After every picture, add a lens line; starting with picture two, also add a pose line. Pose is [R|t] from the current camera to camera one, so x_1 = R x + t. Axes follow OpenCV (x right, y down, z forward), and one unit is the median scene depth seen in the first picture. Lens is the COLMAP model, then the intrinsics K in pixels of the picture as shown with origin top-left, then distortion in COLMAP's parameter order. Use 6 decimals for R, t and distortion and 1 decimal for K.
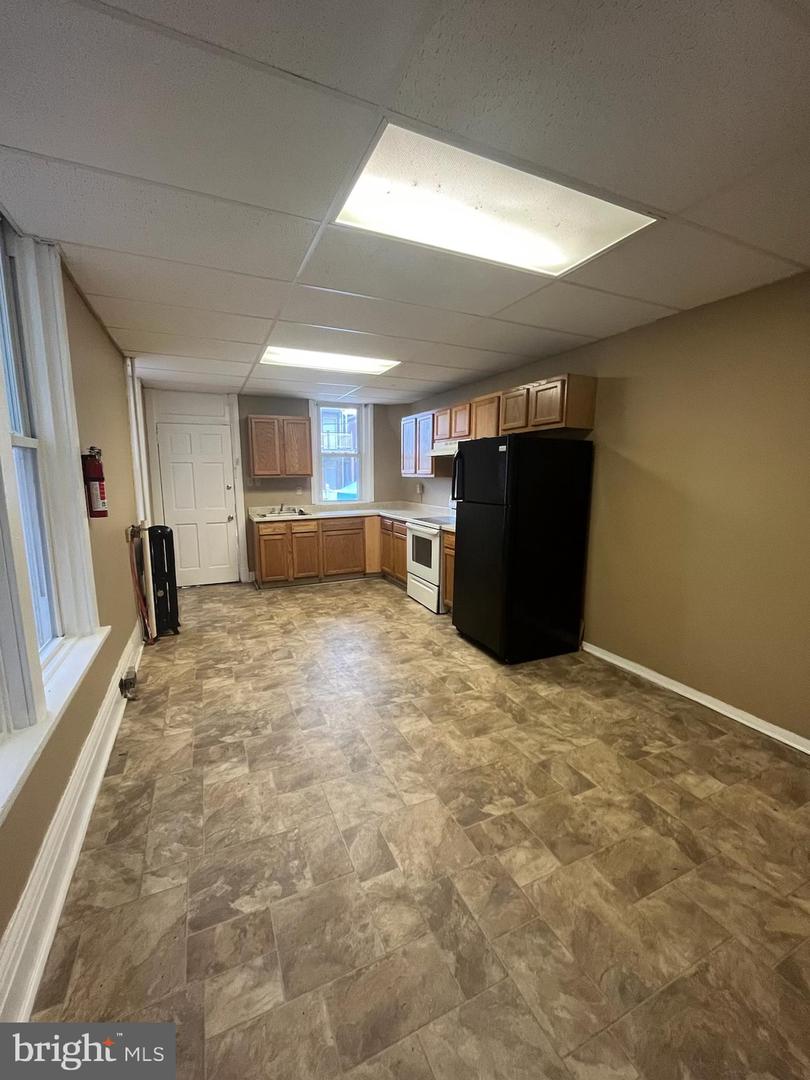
lens RADIAL K [[436.5, 0, 403.1], [0, 436.5, 537.0], [0, 0, 1]] dist [-0.002734, 0.000281]
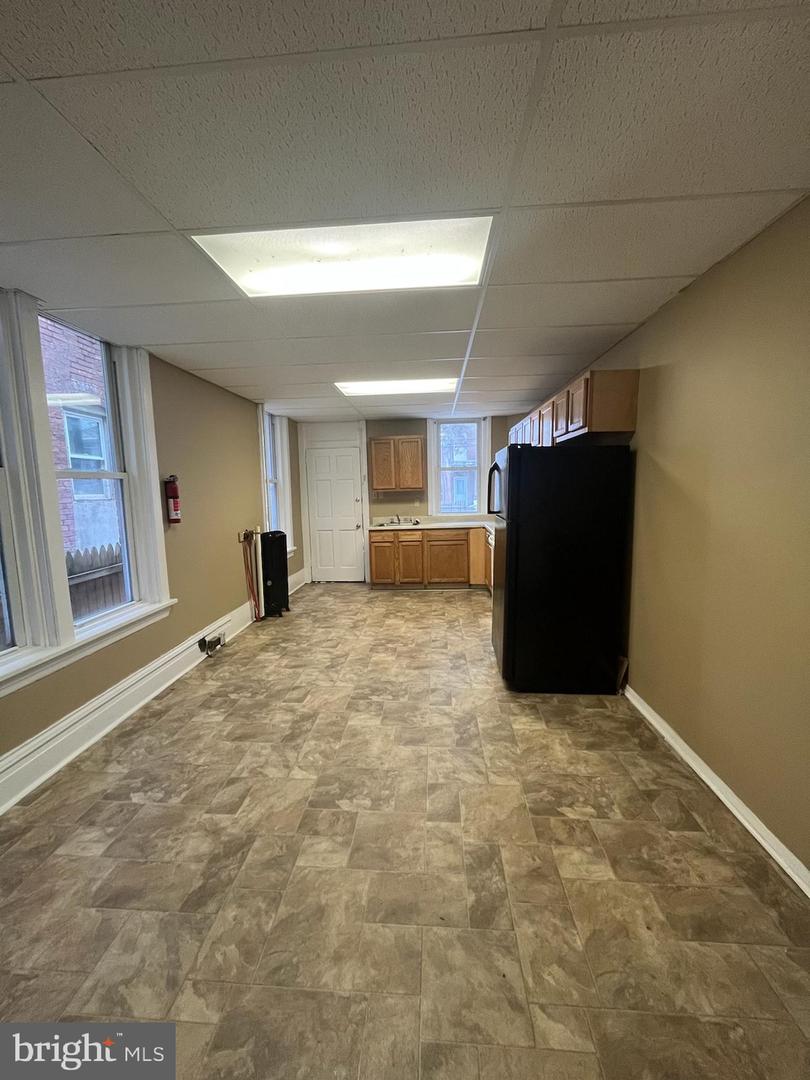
lens RADIAL K [[436.5, 0, 403.1], [0, 436.5, 537.0], [0, 0, 1]] dist [-0.002734, 0.000281]
pose [[0.877077, 0.037426, -0.478889, 0.411302], [-0.048478, 0.998767, -0.010732, -0.012534], [0.477897, 0.032628, 0.877810, 0.054010]]
